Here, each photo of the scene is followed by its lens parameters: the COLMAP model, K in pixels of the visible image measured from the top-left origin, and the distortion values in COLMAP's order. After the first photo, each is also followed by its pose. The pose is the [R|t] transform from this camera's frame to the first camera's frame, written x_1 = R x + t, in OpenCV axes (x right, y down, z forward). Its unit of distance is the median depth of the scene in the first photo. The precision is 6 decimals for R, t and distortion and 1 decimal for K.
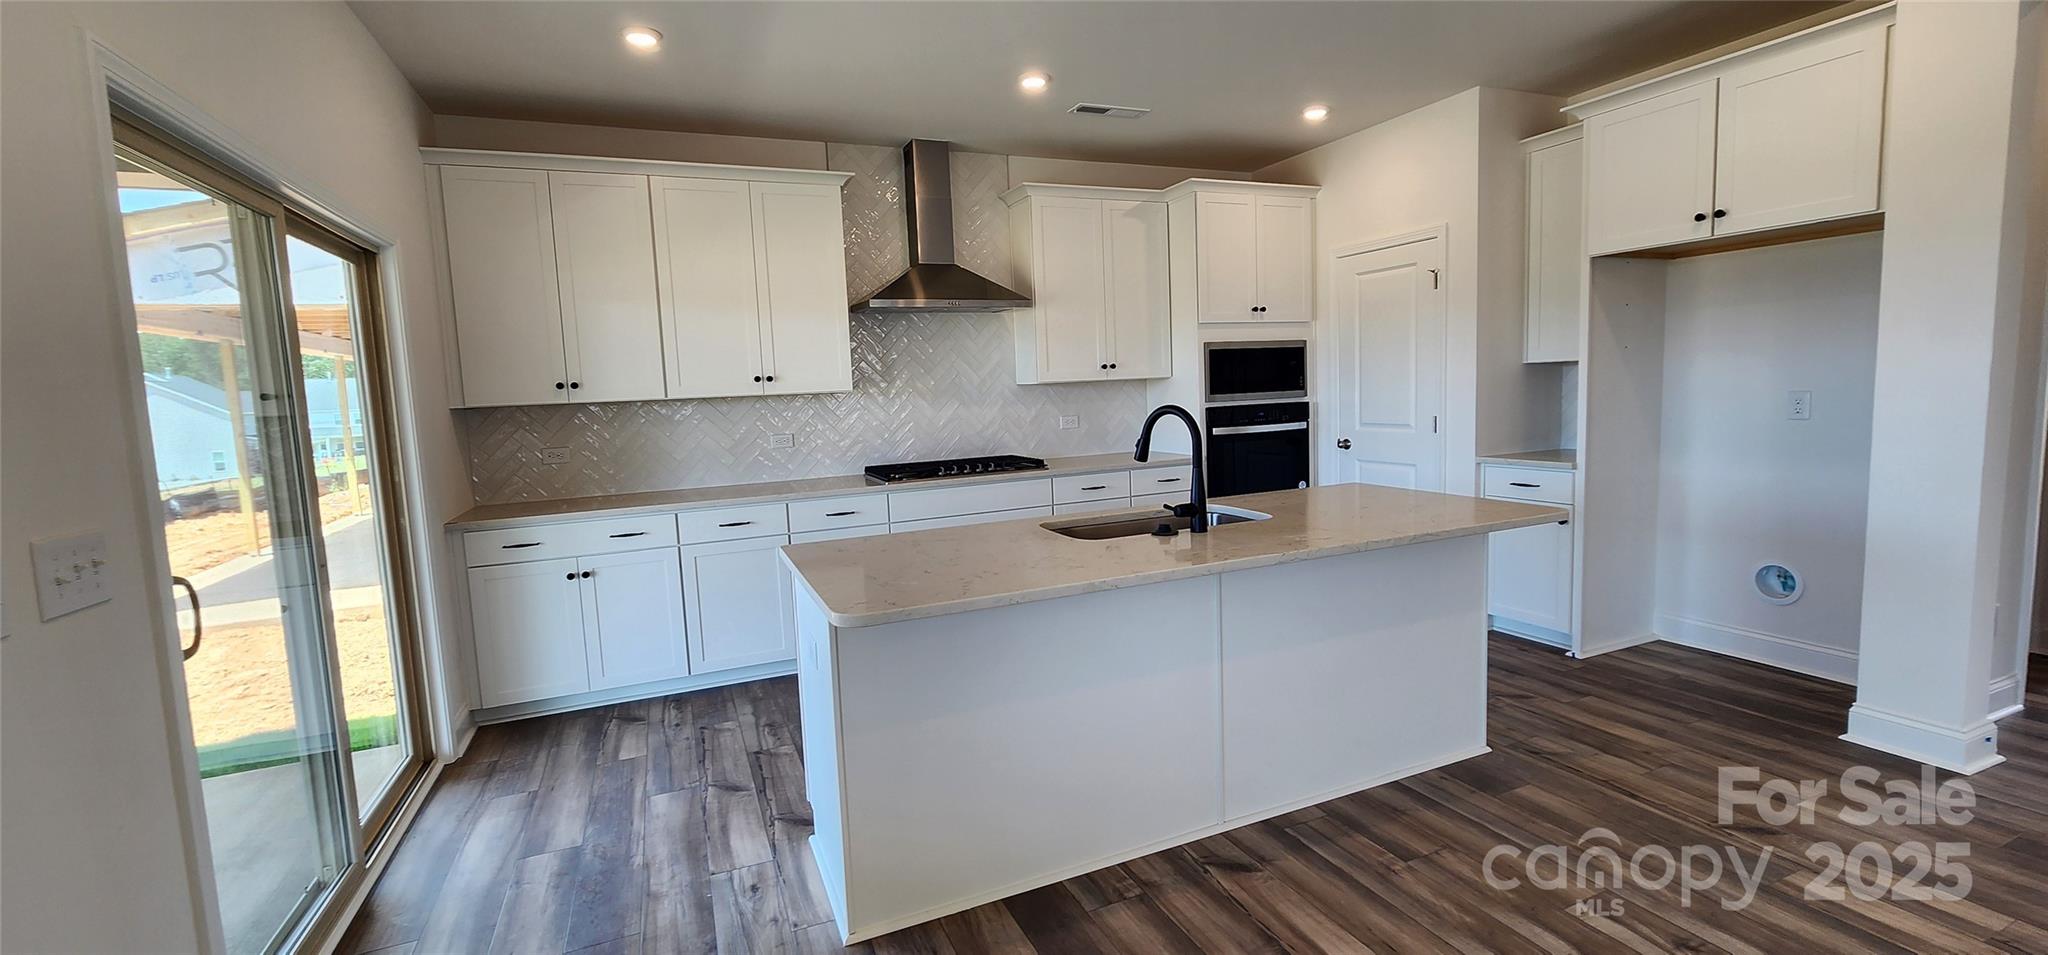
lens RADIAL K [[849.4, 0, 1024.0], [0, 849.4, 477.5], [0, 0, 1]] dist [0.001629, 0.000095]
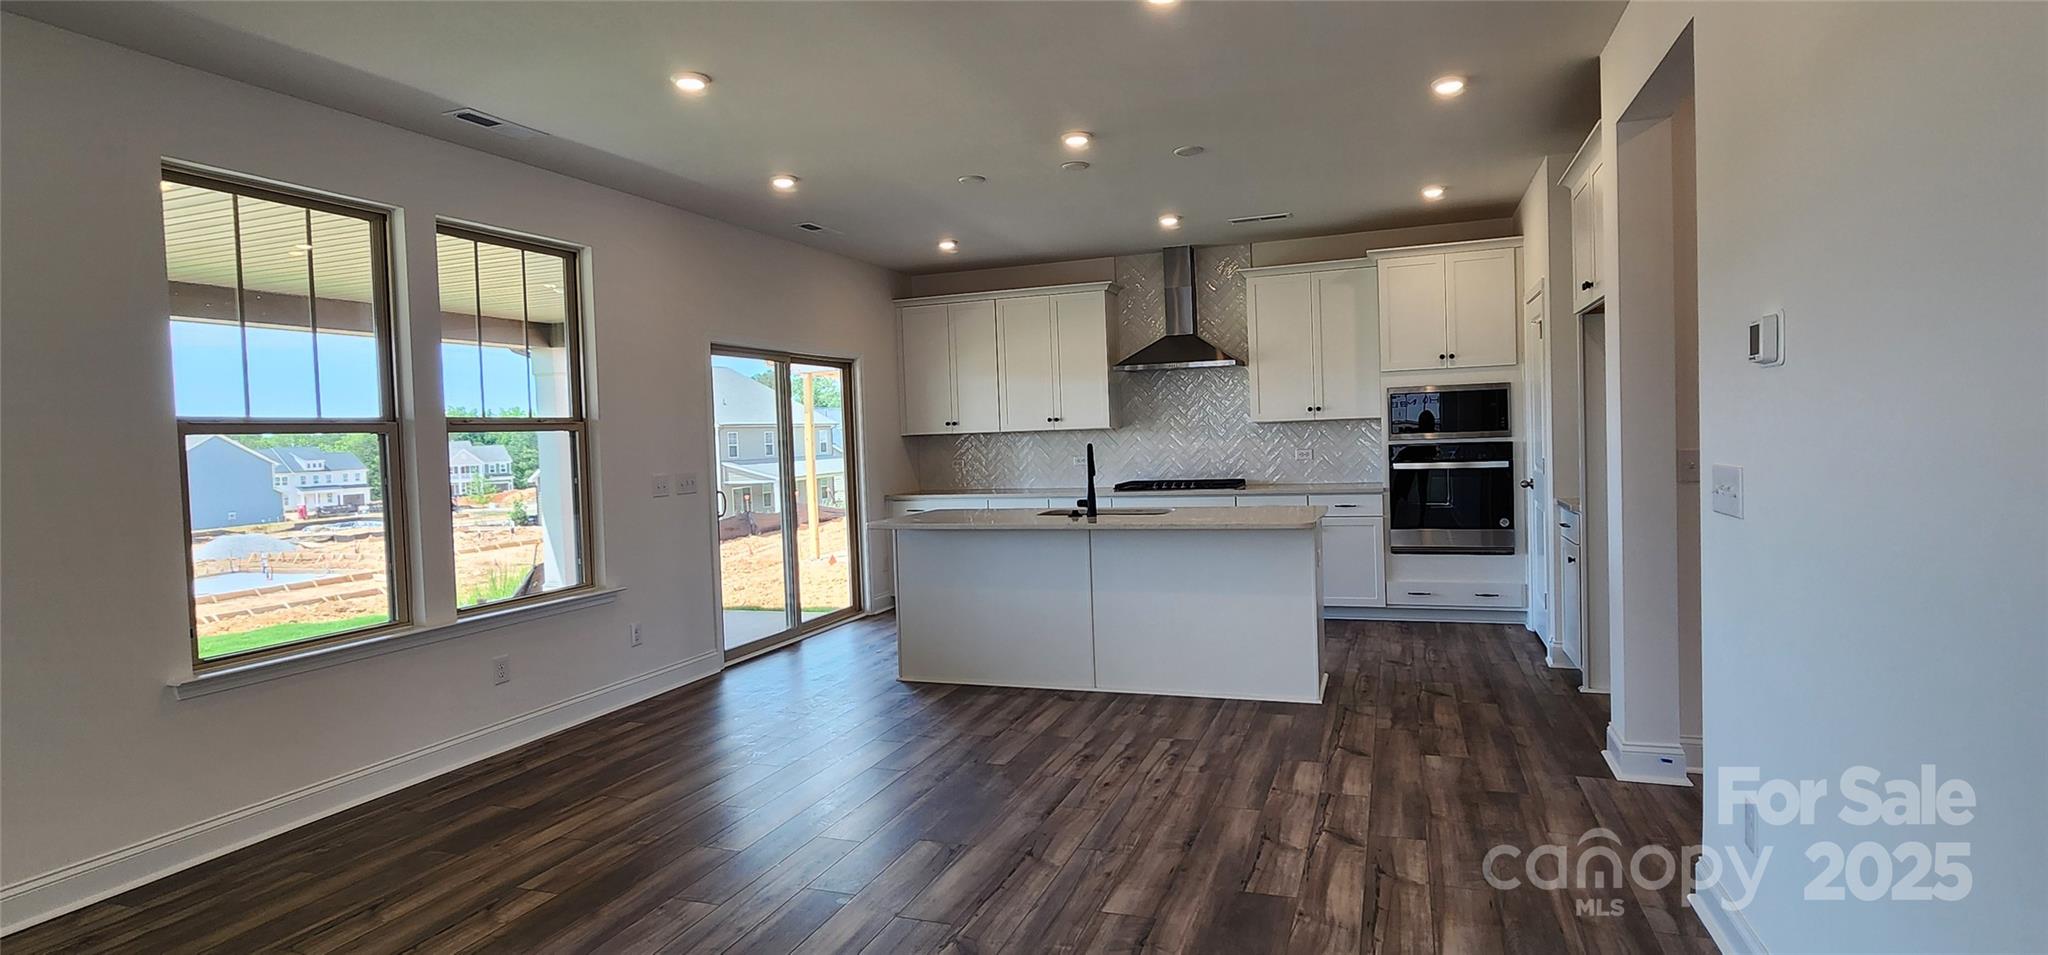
lens RADIAL K [[995.3, 0, 1024.0], [0, 995.3, 477.5], [0, 0, 1]] dist [-0.000430, -0.000048]
pose [[0.721567, 0.047590, -0.690707, 0.881444], [-0.070138, 0.997527, -0.004541, 0.001647], [0.688783, 0.051722, 0.723120, -0.338127]]
